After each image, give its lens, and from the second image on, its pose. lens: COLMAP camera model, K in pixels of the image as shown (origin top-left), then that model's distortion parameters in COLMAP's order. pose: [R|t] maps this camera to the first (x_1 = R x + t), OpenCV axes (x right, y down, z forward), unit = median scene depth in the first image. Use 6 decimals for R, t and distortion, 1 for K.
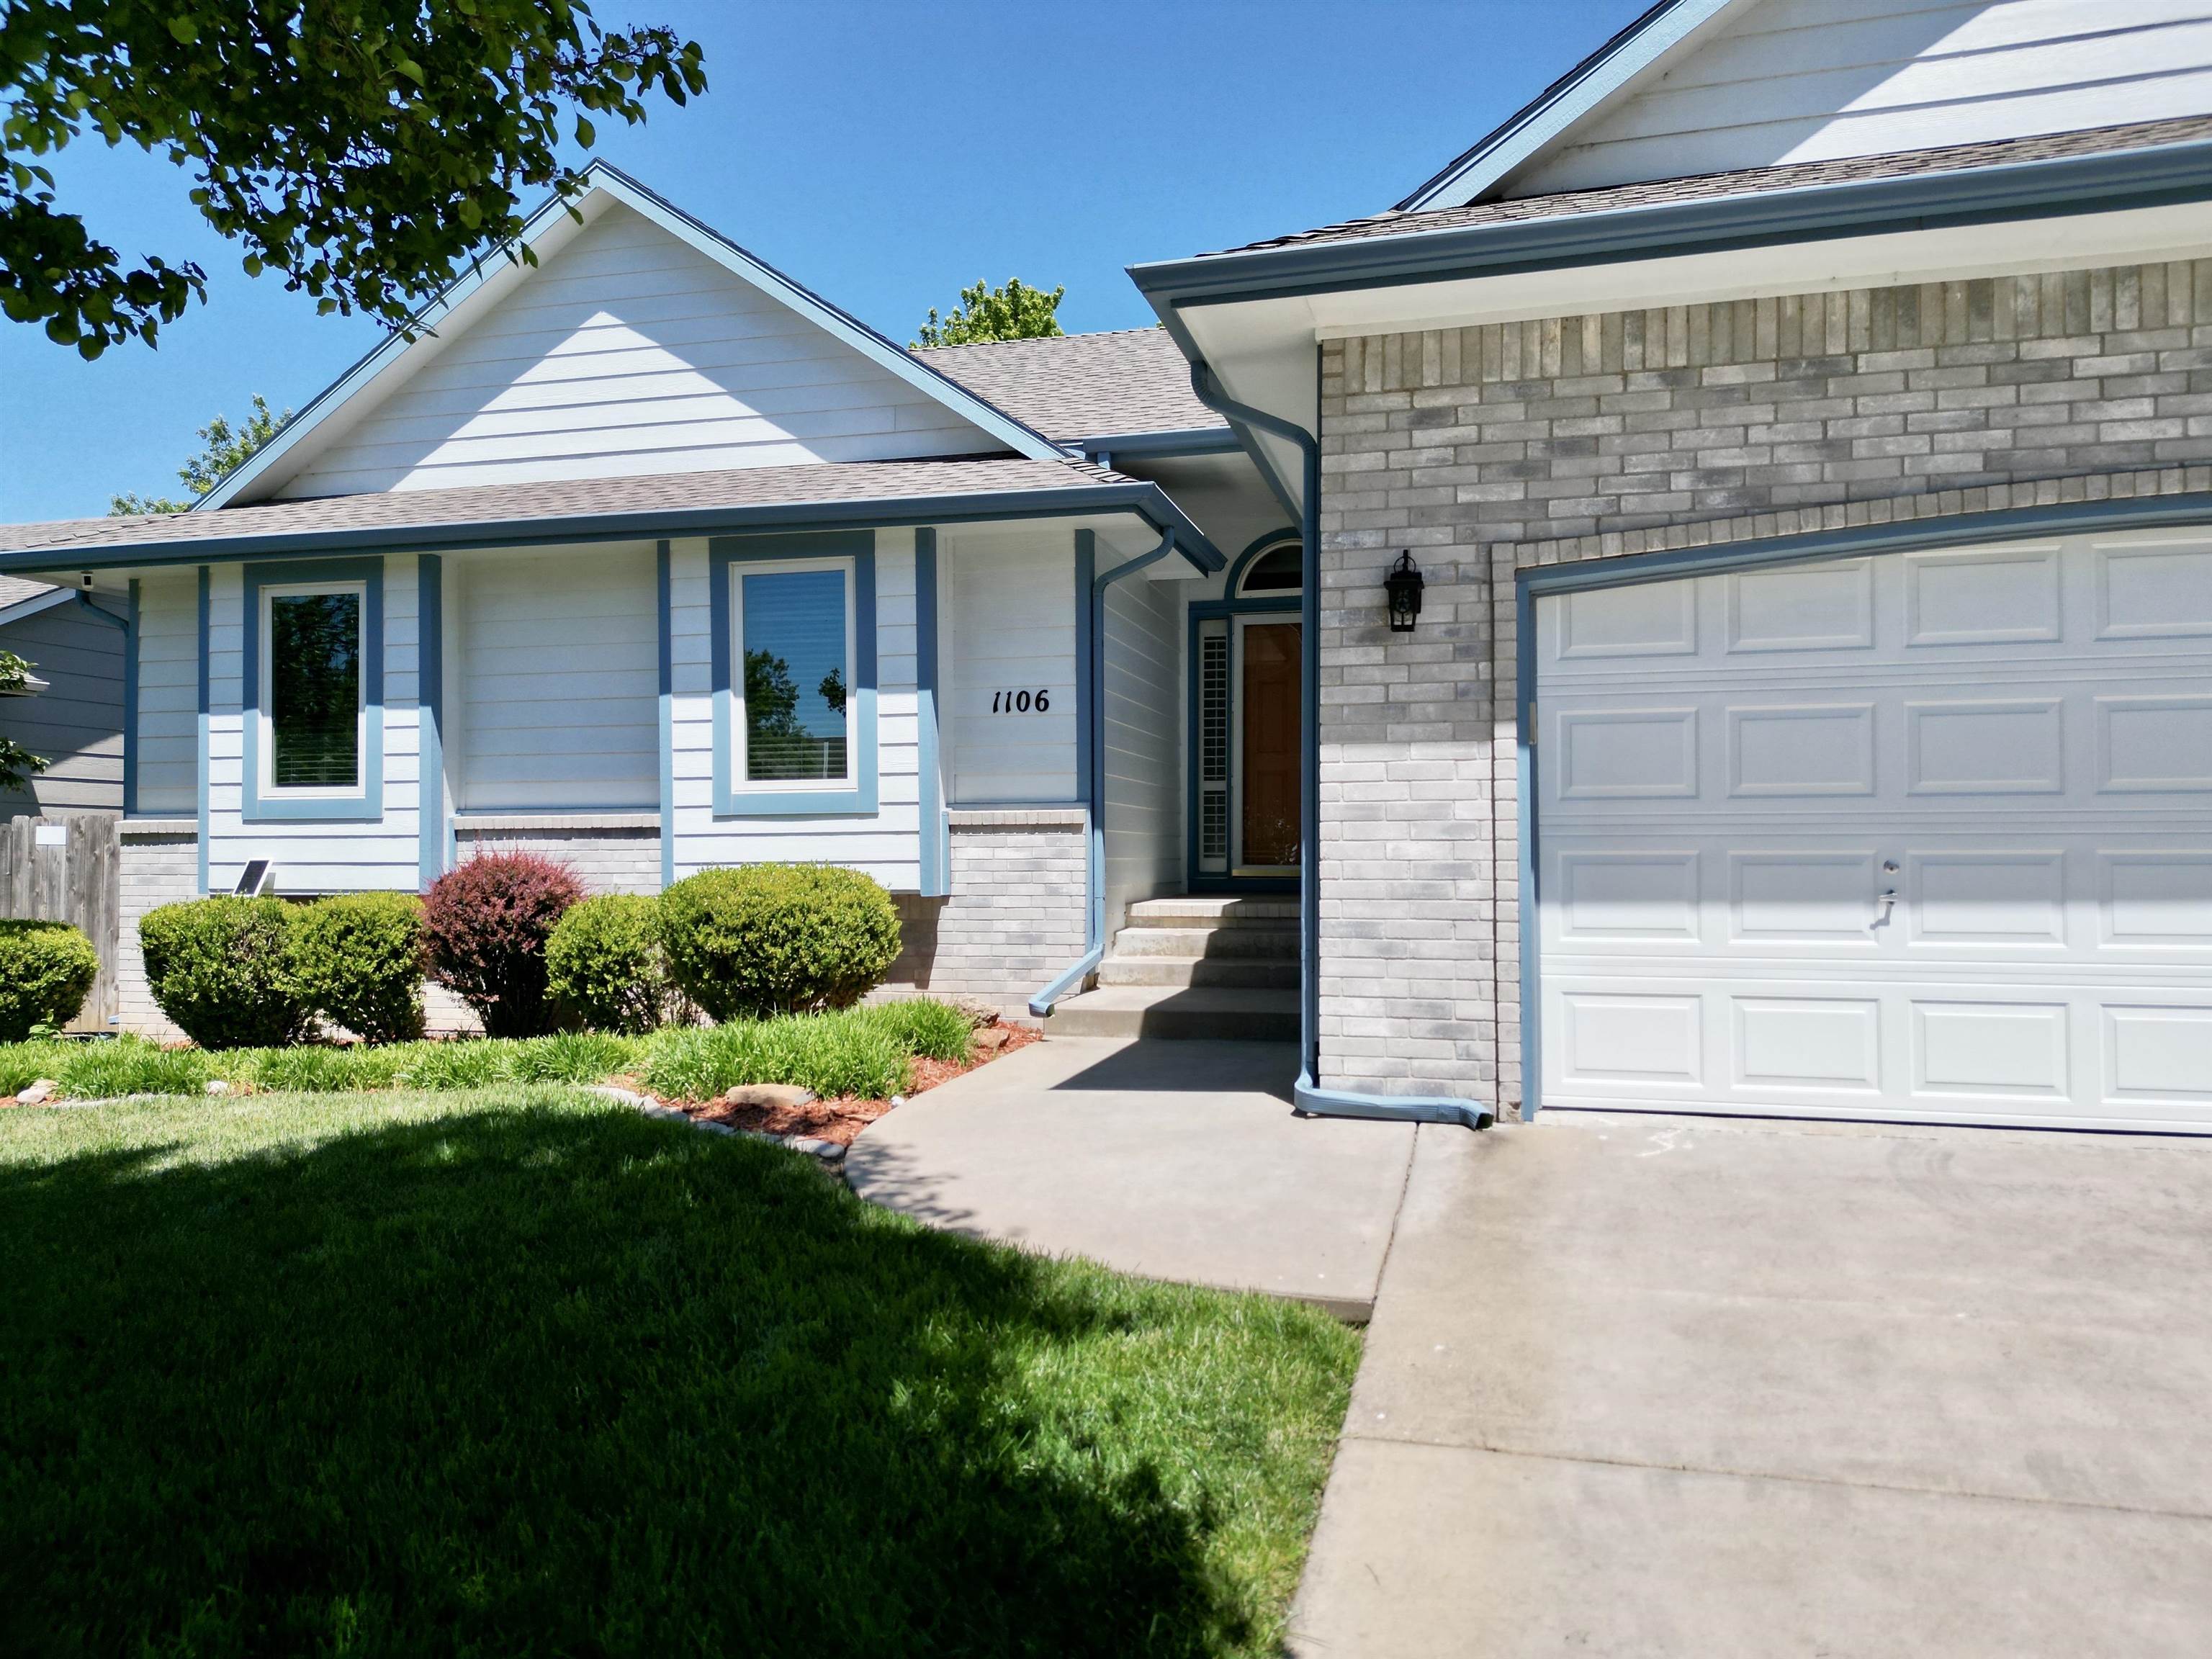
lens RADIAL K [[1478.0, 0, 1106.0], [0, 1478.0, 829.5], [0, 0, 1]] dist [0.003576, -0.002905]
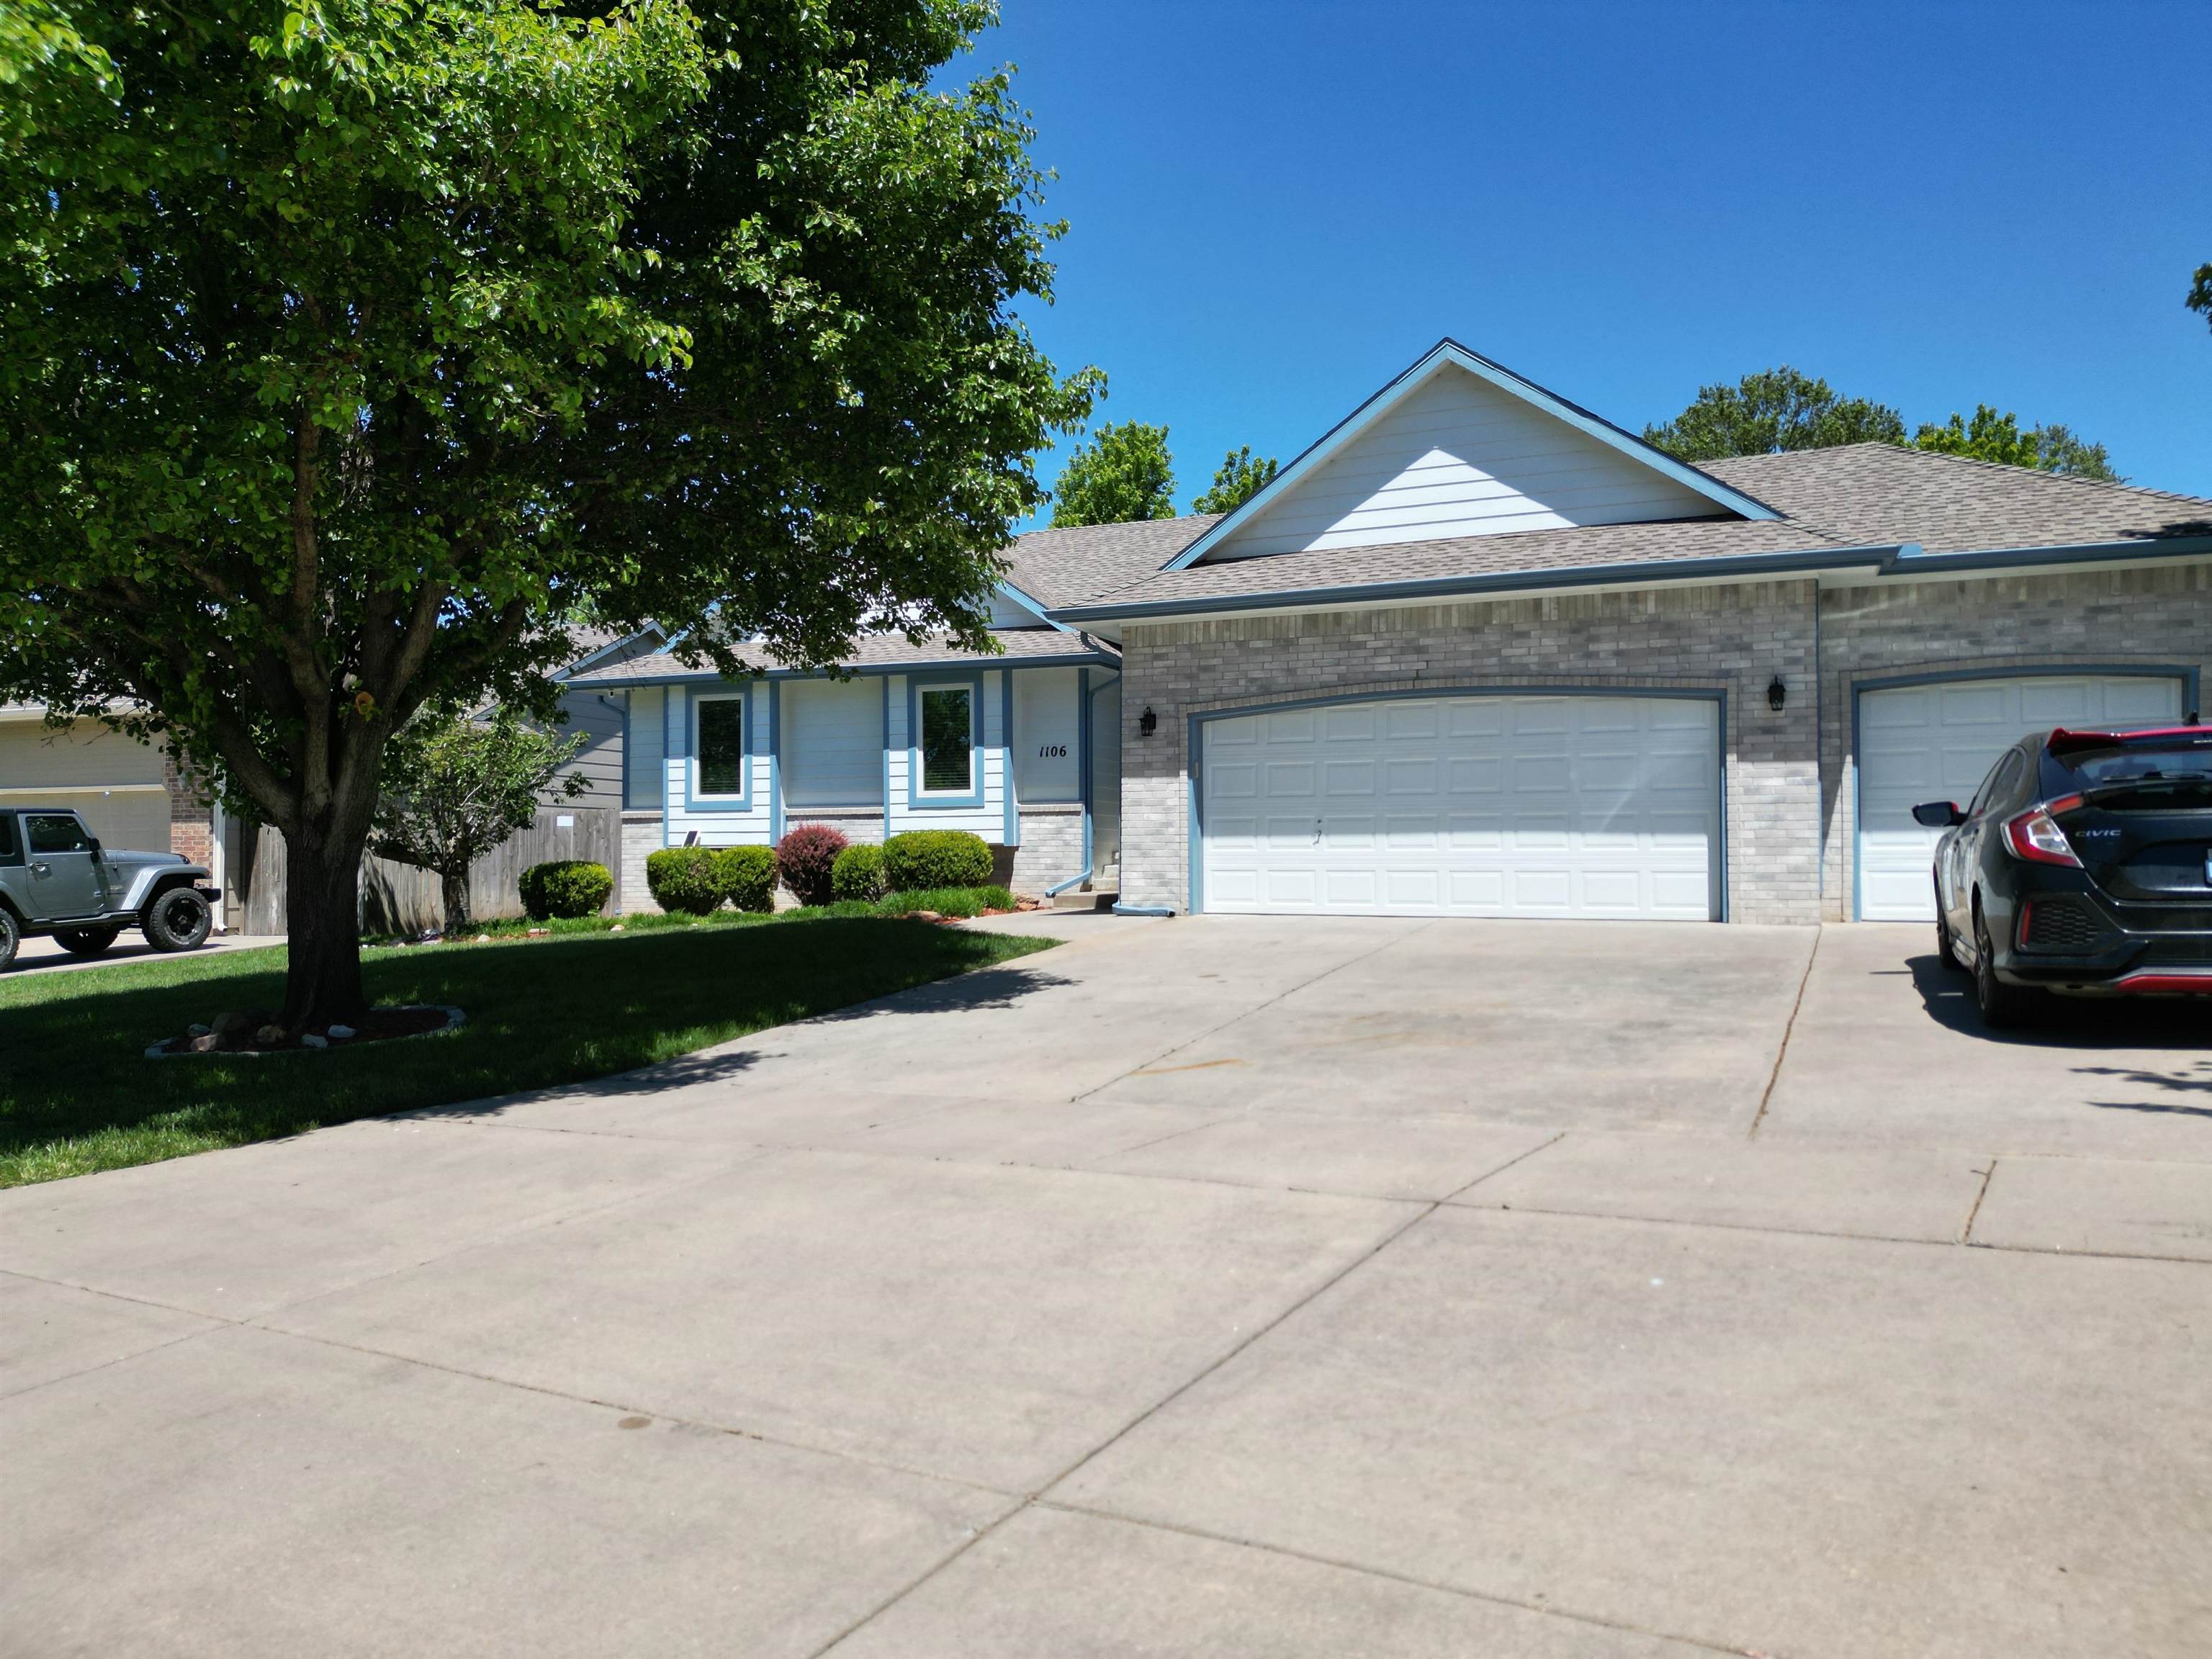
lens RADIAL K [[1478.0, 0, 1106.0], [0, 1478.0, 829.5], [0, 0, 1]] dist [0.003576, -0.002905]
pose [[0.989538, 0.000189, -0.144275, 0.322969], [-0.000701, 0.999994, -0.003494, 0.029445], [0.144273, 0.003559, 0.989531, -1.061638]]
